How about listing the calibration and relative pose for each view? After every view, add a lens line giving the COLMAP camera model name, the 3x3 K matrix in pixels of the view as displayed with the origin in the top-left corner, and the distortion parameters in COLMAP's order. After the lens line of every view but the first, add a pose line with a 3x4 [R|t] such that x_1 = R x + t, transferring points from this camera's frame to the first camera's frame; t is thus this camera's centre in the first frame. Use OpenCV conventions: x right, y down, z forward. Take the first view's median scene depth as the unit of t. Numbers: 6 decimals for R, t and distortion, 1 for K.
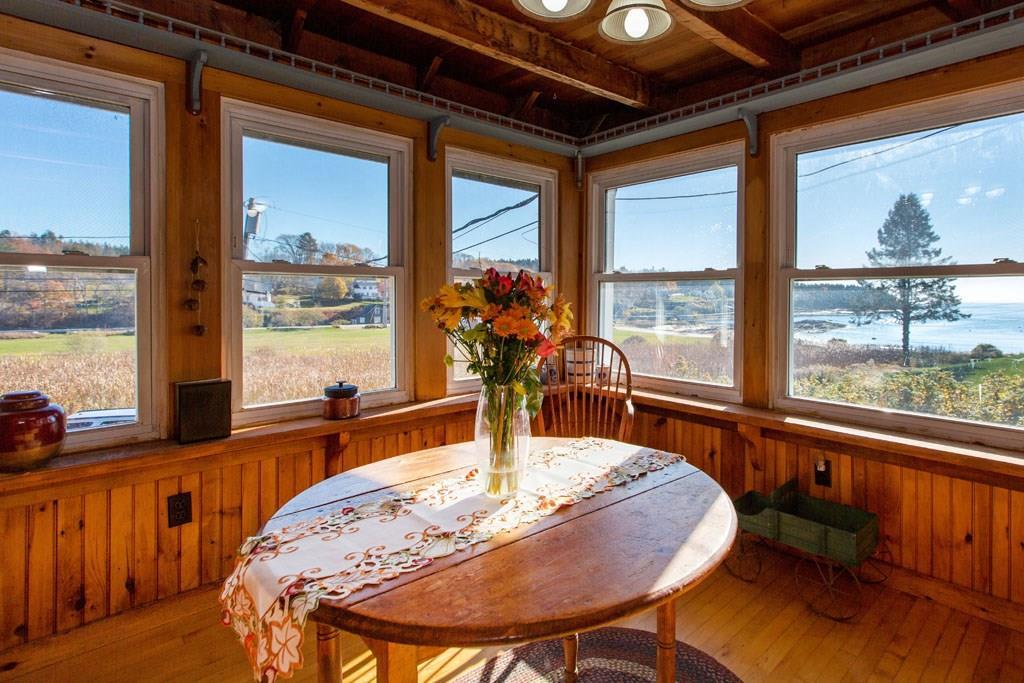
lens RADIAL K [[534.6, 0, 580.5], [0, 534.6, 297.8], [0, 0, 1]] dist [0.000462, -0.000153]
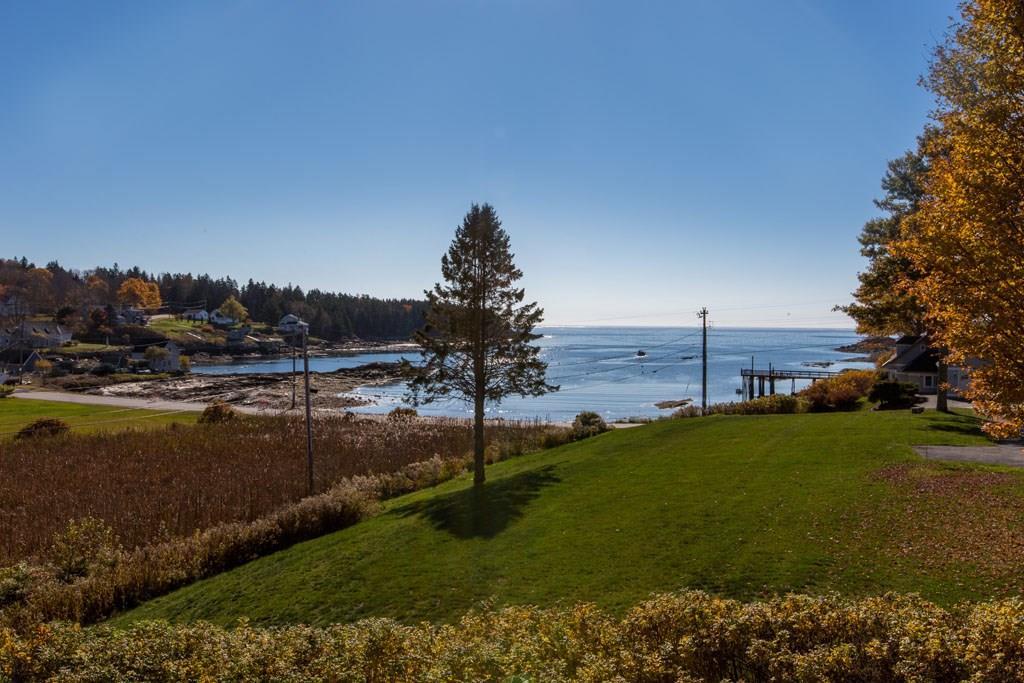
lens RADIAL K [[915.3, 0, 509.9], [0, 915.3, 334.9], [0, 0, 1]] dist [0.016715, -0.001226]
pose [[0.858226, -0.005005, 0.513248, 0.068537], [-0.002954, 0.999888, 0.014690, -0.055045], [-0.513264, -0.014124, 0.858114, 0.016021]]
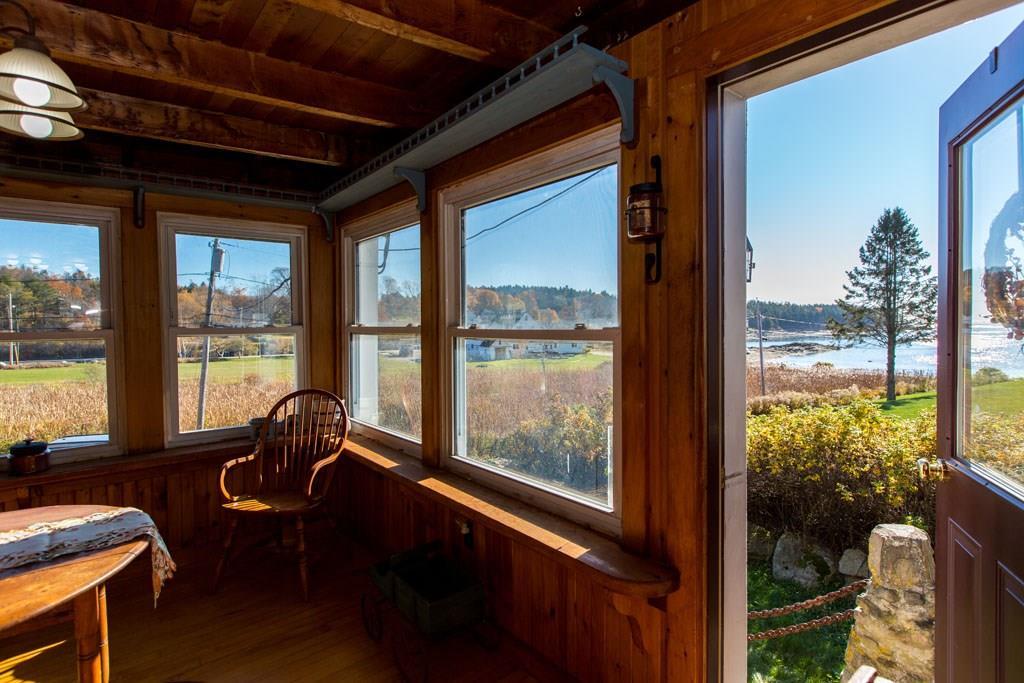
lens RADIAL K [[531.2, 0, 504.5], [0, 531.2, 336.7], [0, 0, 1]] dist [-0.001852, -0.002033]
pose [[0.994229, -0.012508, -0.106547, 0.035694], [0.015222, 0.999579, 0.024695, -0.003679], [0.106193, -0.026175, 0.994001, 0.002103]]
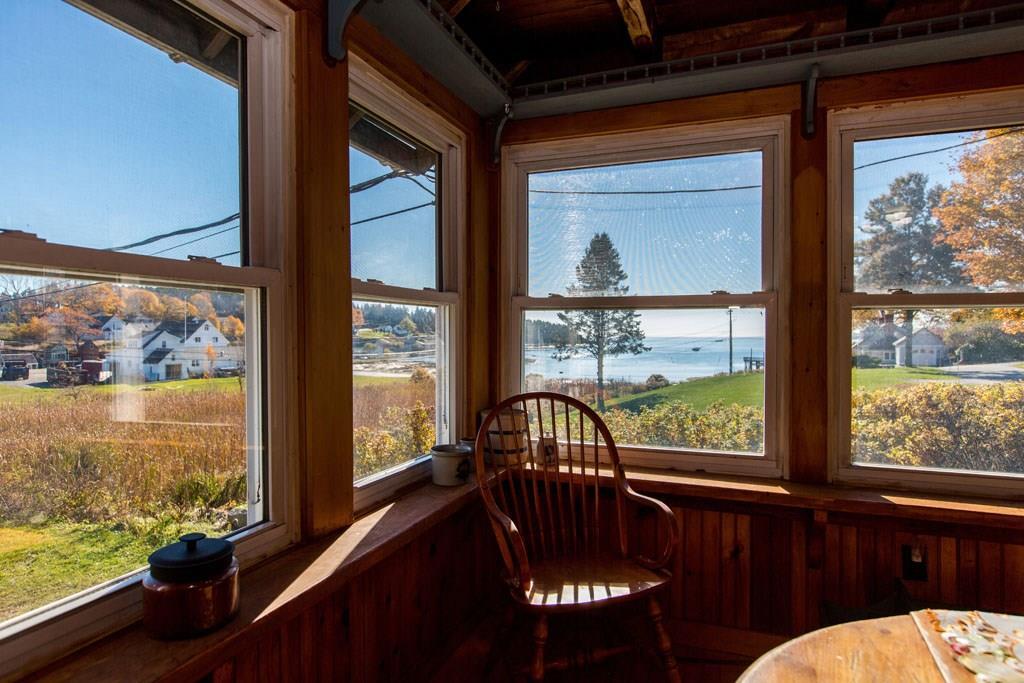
lens RADIAL K [[589.6, 0, 512.2], [0, 589.6, 341.4], [0, 0, 1]] dist [0.005580, 0.000714]
pose [[0.910710, -0.009264, 0.412942, -0.023241], [0.003793, 0.999894, 0.014065, -0.000055], [-0.413028, -0.011243, 0.910649, 0.027122]]
